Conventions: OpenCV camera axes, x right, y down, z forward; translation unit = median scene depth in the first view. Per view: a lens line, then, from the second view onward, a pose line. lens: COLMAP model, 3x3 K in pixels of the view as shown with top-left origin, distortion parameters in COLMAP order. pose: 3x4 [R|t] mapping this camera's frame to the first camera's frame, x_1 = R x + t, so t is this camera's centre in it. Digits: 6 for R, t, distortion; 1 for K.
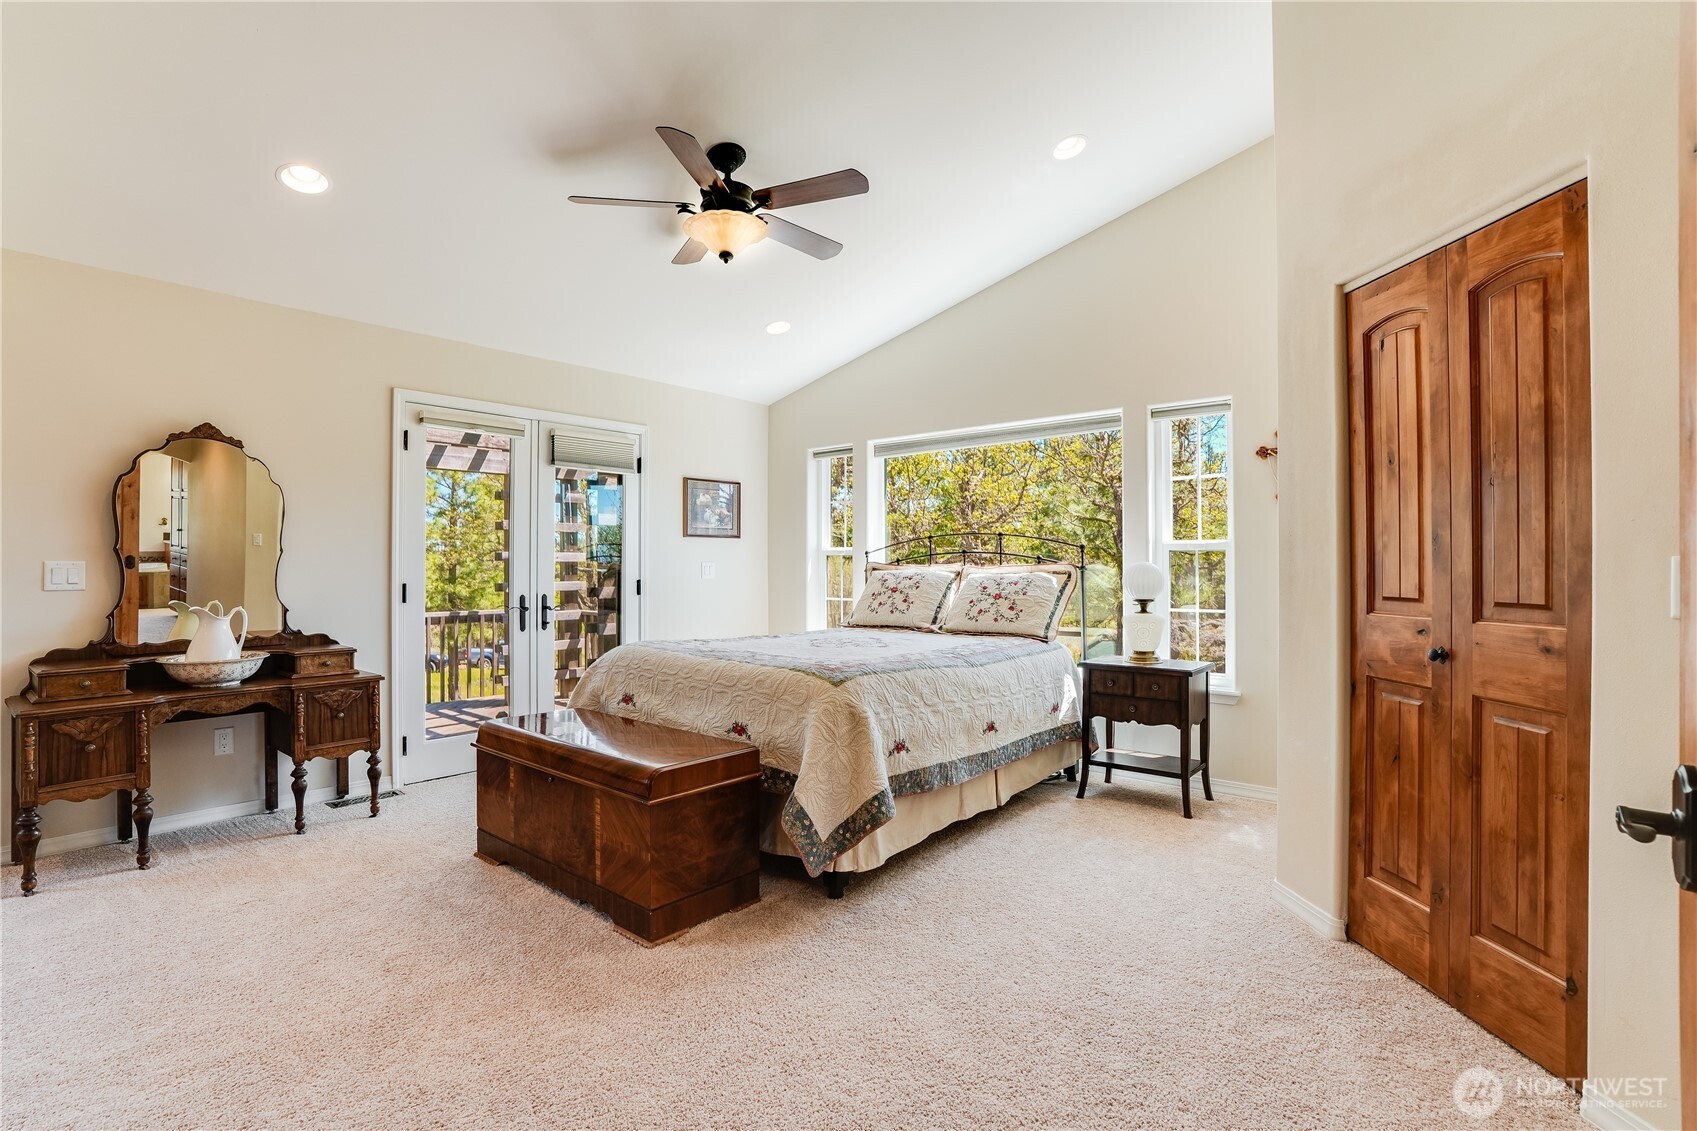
lens RADIAL K [[791.0, 0, 850.8], [0, 791.0, 563.3], [0, 0, 1]] dist [-0.032208, 0.009305]
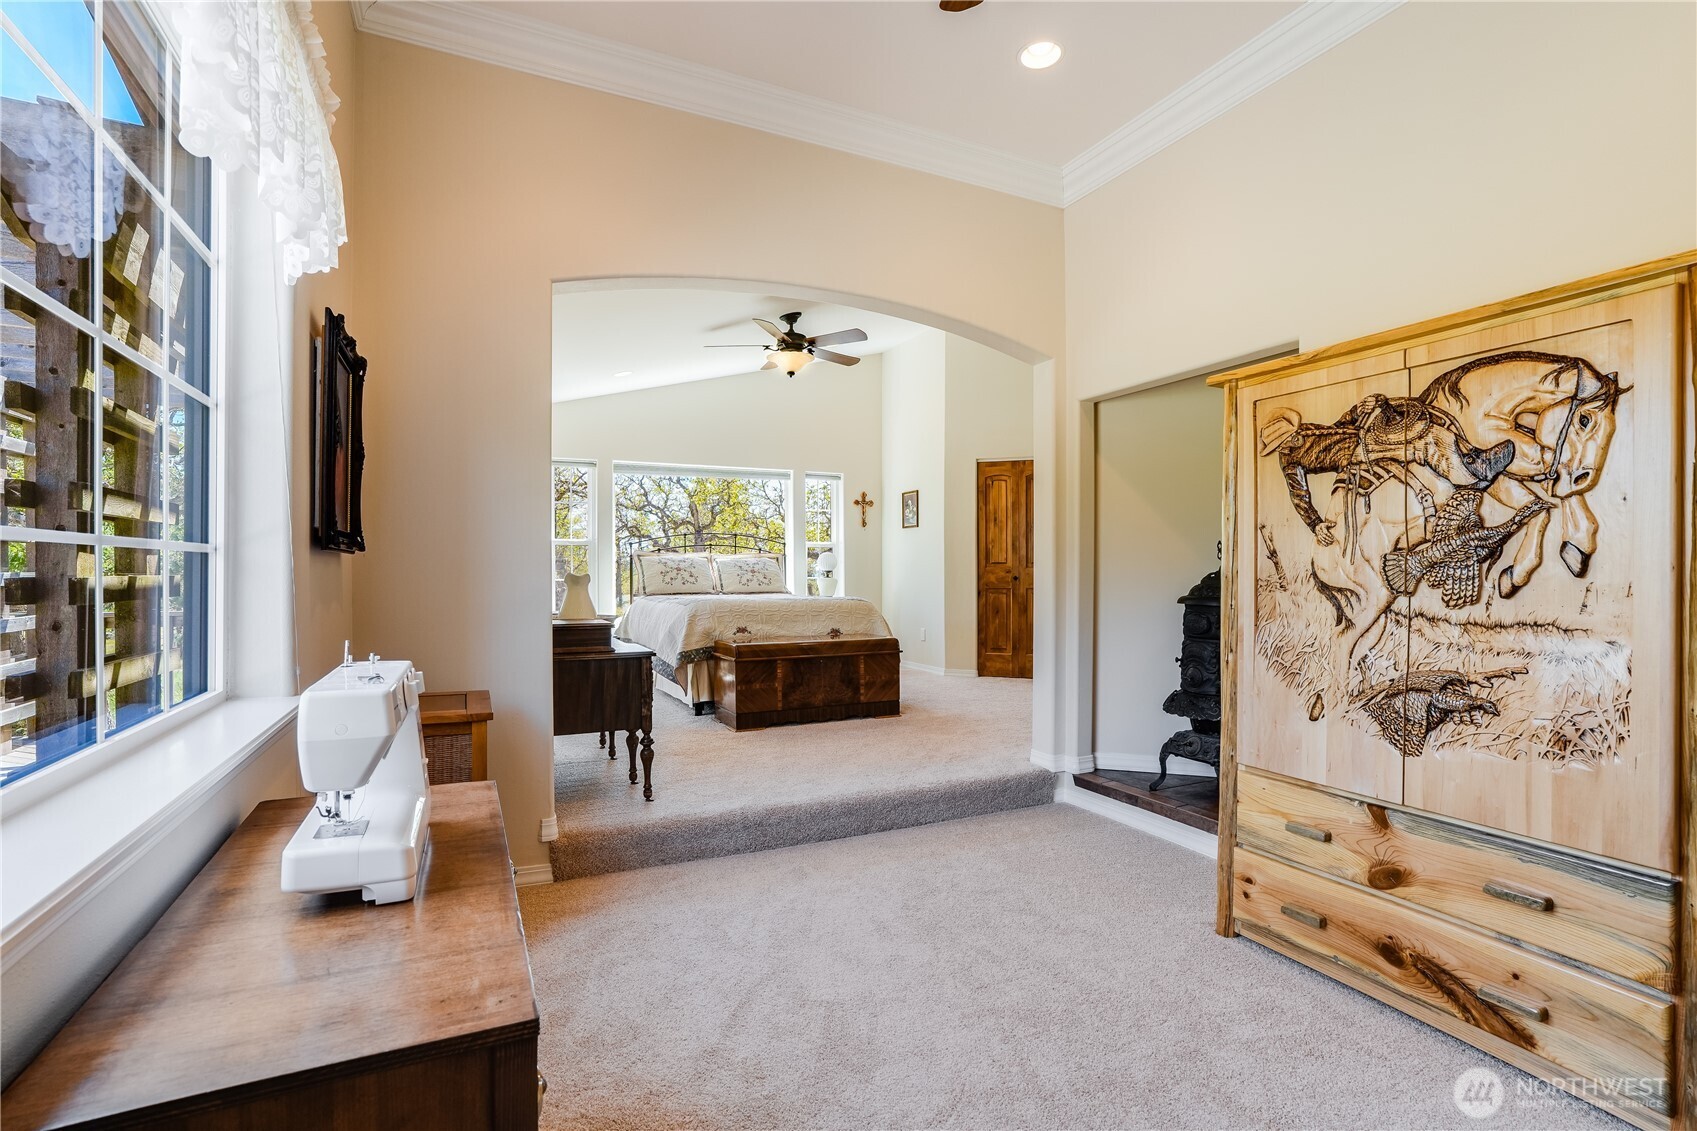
lens RADIAL K [[791.0, 0, 846.0], [0, 791.0, 568.6], [0, 0, 1]] dist [-0.032208, 0.009305]
pose [[0.404274, 0.003647, 0.914631, -1.738143], [-0.002590, 0.999993, -0.002843, 0.053453], [-0.914634, -0.001219, 0.404280, 0.165669]]
